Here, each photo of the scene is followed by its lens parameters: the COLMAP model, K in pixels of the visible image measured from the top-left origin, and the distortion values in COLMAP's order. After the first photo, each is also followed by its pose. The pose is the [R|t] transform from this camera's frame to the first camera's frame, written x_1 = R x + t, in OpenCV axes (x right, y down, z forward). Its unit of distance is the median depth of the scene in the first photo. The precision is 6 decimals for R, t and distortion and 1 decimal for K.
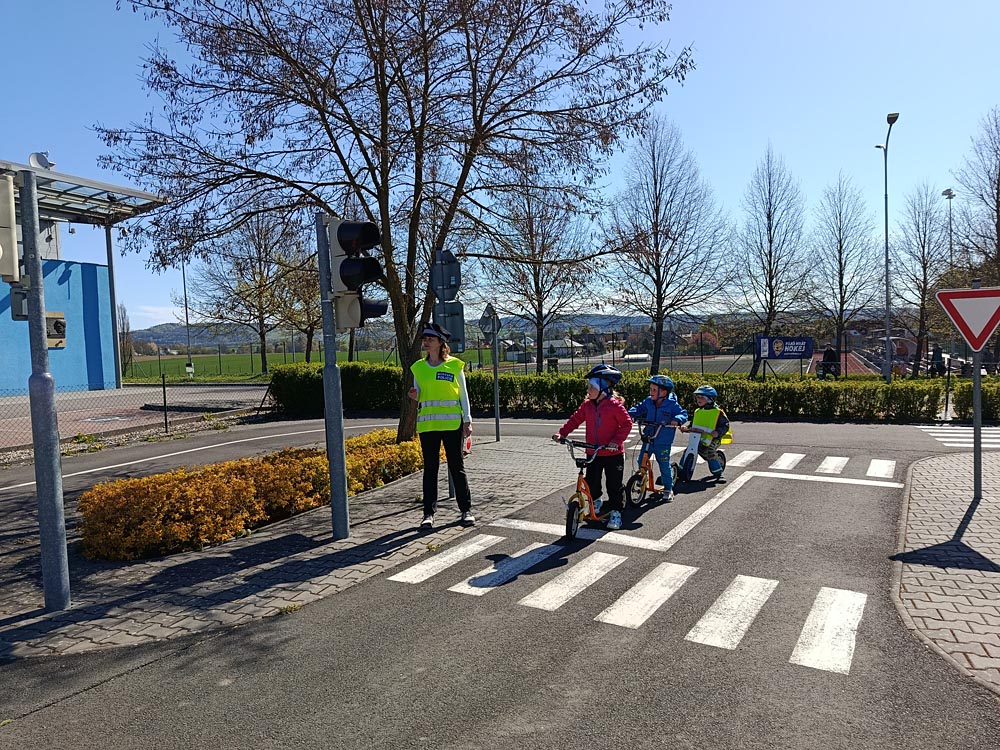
lens RADIAL K [[688.3, 0, 498.3], [0, 688.3, 378.9], [0, 0, 1]] dist [0.085400, -0.126615]
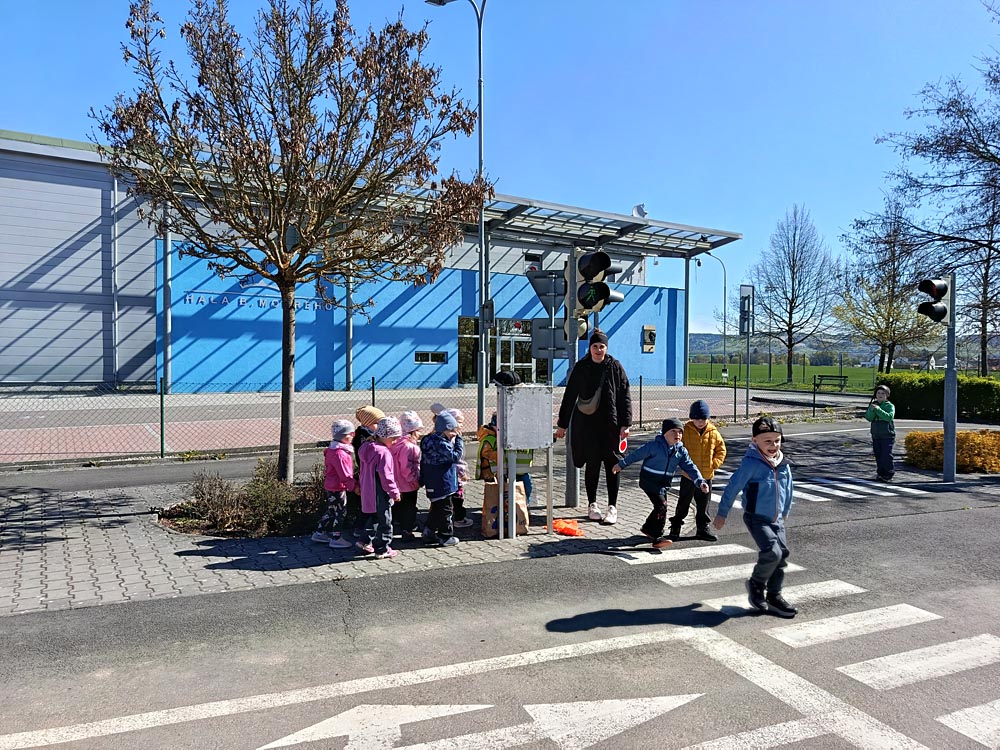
lens RADIAL K [[688.3, 0, 498.3], [0, 688.3, 378.9], [0, 0, 1]] dist [0.085400, -0.126615]
pose [[0.808108, 0.061547, -0.585810, -0.082664], [-0.070710, 0.997471, 0.007255, 0.016883], [0.584775, 0.035560, 0.810416, -0.231957]]
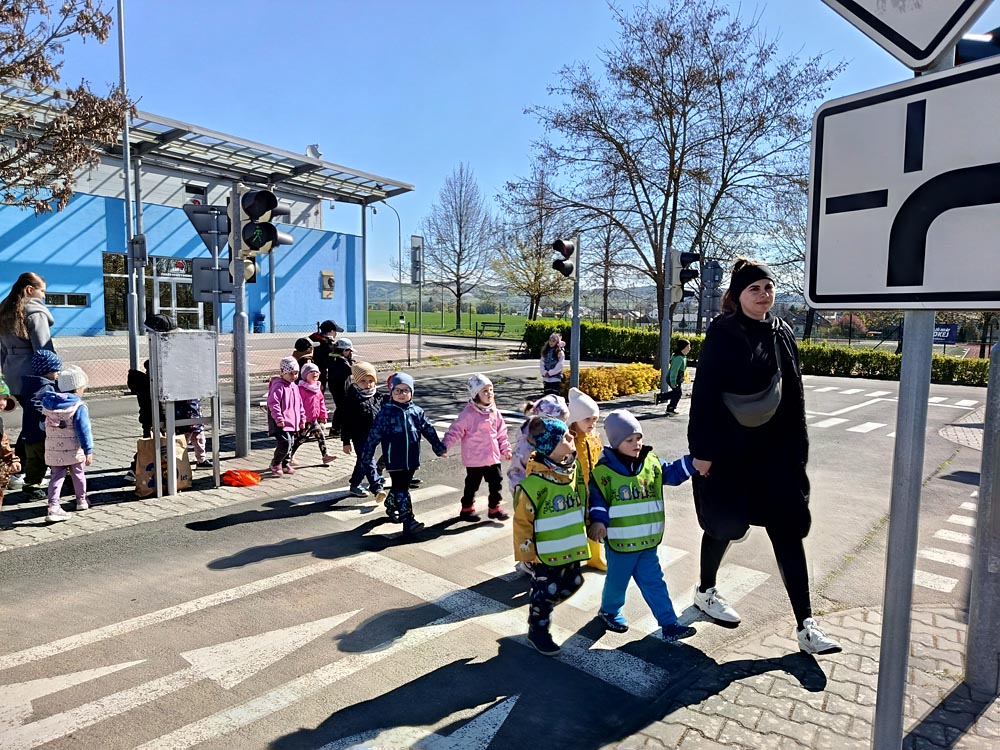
lens RADIAL K [[690.4, 0, 498.9], [0, 690.4, 379.3], [0, 0, 1]] dist [0.049095, -0.062166]
pose [[0.982922, 0.074351, -0.168334, -0.077066], [-0.066385, 0.996413, 0.052471, 0.017271], [0.171632, -0.040400, 0.984332, -0.235068]]
